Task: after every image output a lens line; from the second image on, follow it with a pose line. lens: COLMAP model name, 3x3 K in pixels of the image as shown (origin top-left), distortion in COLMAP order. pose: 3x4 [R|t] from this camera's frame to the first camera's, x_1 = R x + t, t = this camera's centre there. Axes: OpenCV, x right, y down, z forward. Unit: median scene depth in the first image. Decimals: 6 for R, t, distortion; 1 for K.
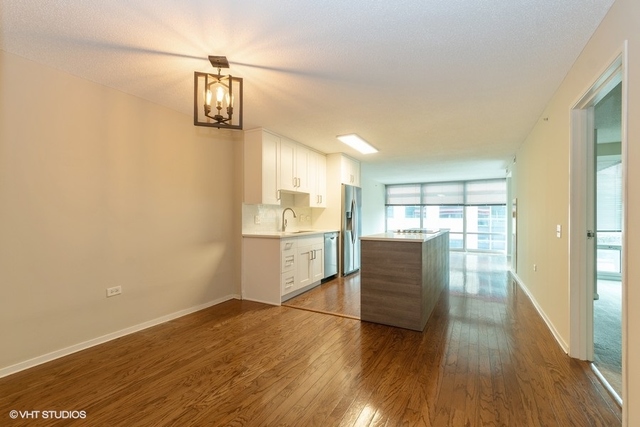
lens RADIAL K [[283.7, 0, 320.0], [0, 283.7, 213.5], [0, 0, 1]] dist [-0.002043, -0.000429]
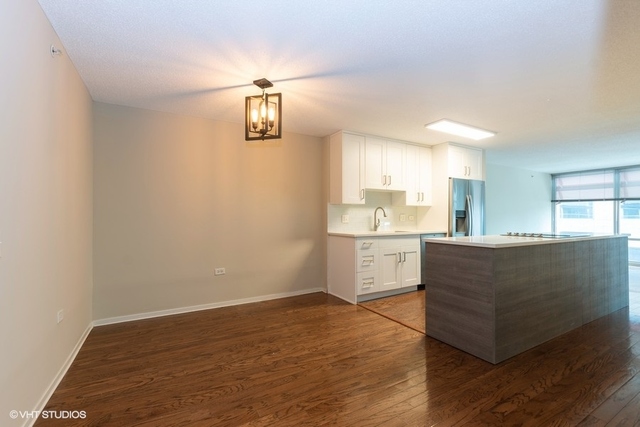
lens RADIAL K [[285.6, 0, 320.0], [0, 285.6, 213.5], [0, 0, 1]] dist [-0.001743, -0.000288]
pose [[0.851497, -0.006644, -0.524317, 0.280281], [0.006331, 0.999977, -0.002390, 0.004222], [0.524321, -0.001284, 0.851519, 0.071791]]
